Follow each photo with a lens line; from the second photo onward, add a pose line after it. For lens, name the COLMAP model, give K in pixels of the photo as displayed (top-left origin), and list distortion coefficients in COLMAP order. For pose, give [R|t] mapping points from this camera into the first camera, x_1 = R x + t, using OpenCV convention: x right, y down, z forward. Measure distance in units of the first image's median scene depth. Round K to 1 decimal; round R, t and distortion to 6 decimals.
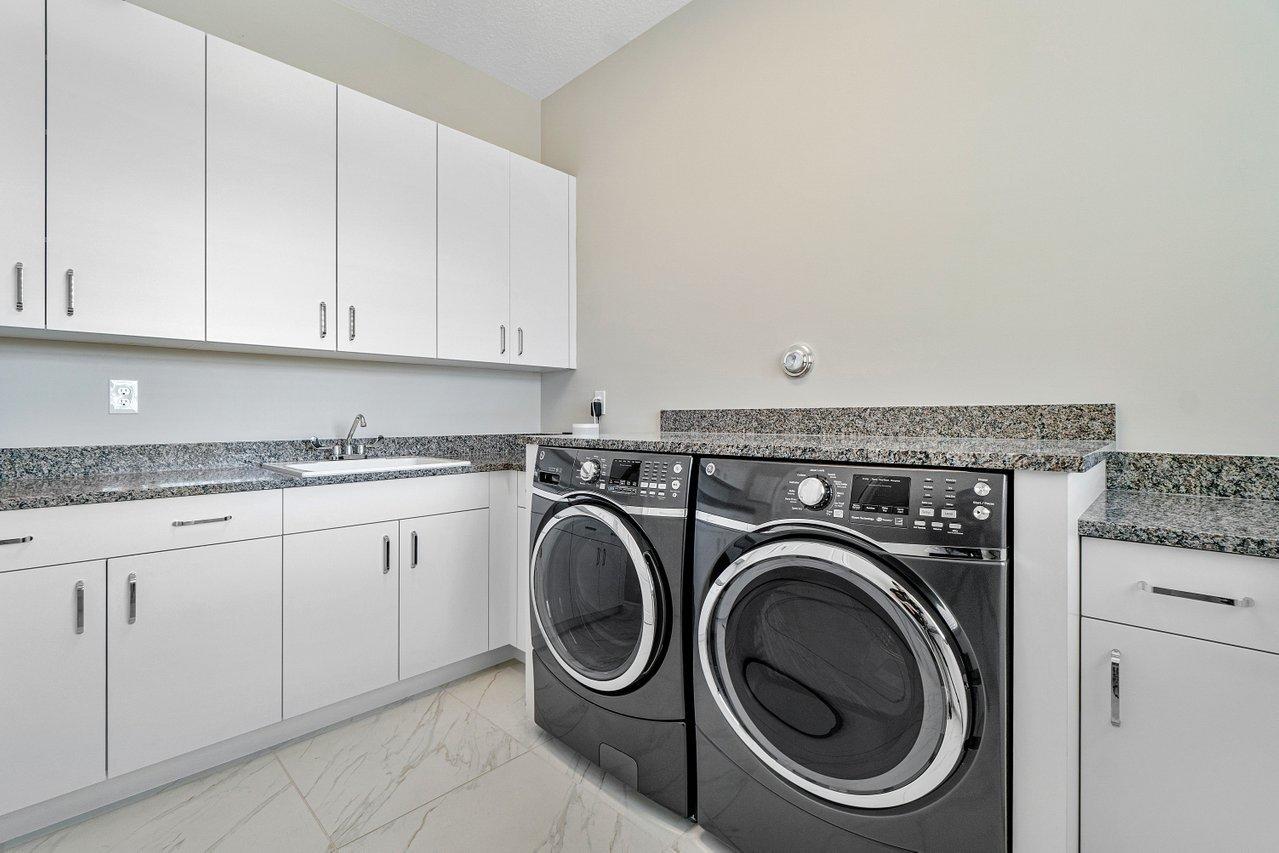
lens RADIAL K [[557.4, 0, 631.5], [0, 557.4, 415.7], [0, 0, 1]] dist [-0.000831, -0.000056]
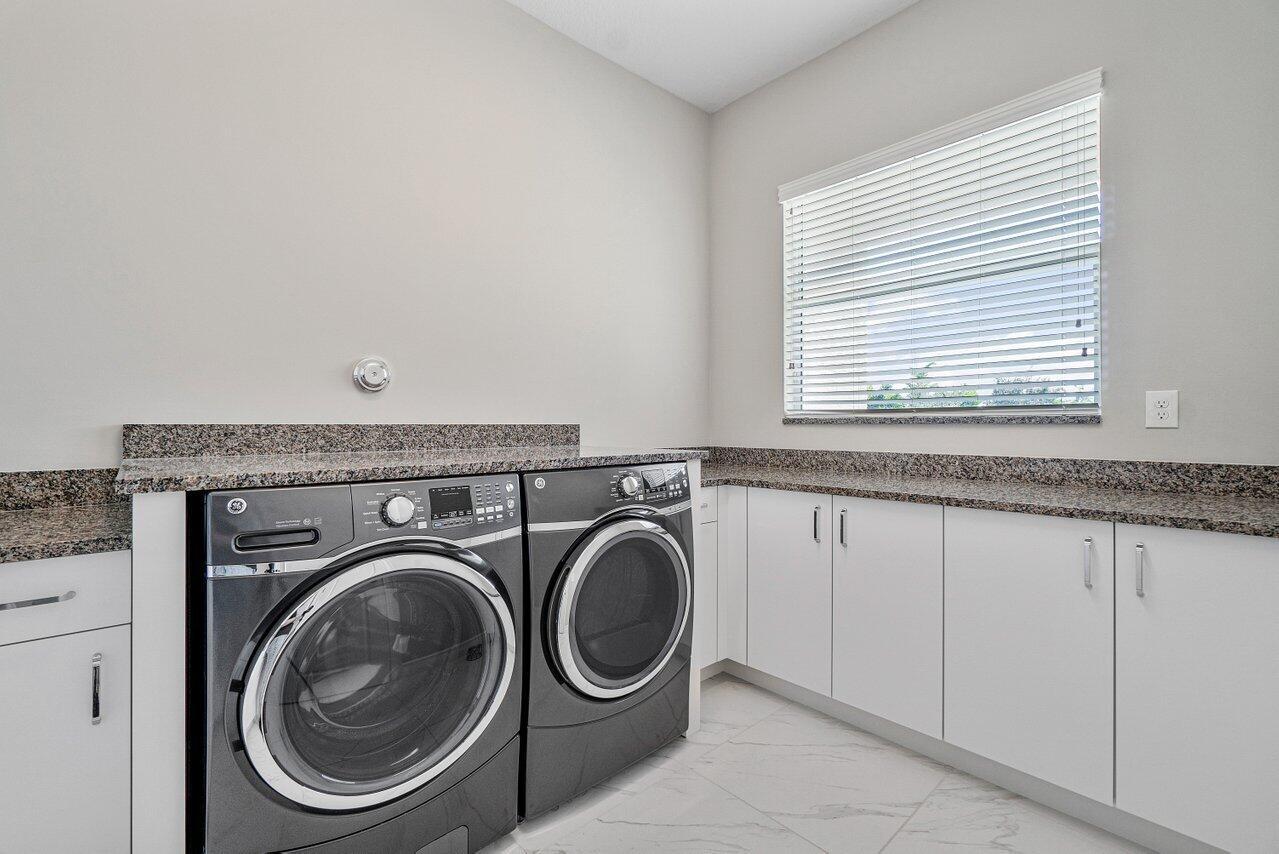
lens RADIAL K [[557.4, 0, 631.2], [0, 557.4, 430.1], [0, 0, 1]] dist [-0.000831, -0.000056]
pose [[0.070054, -0.006218, 0.997524, -0.817513], [-0.002760, 0.999976, 0.006427, -0.013737], [-0.997539, -0.003203, 0.070035, 0.649616]]
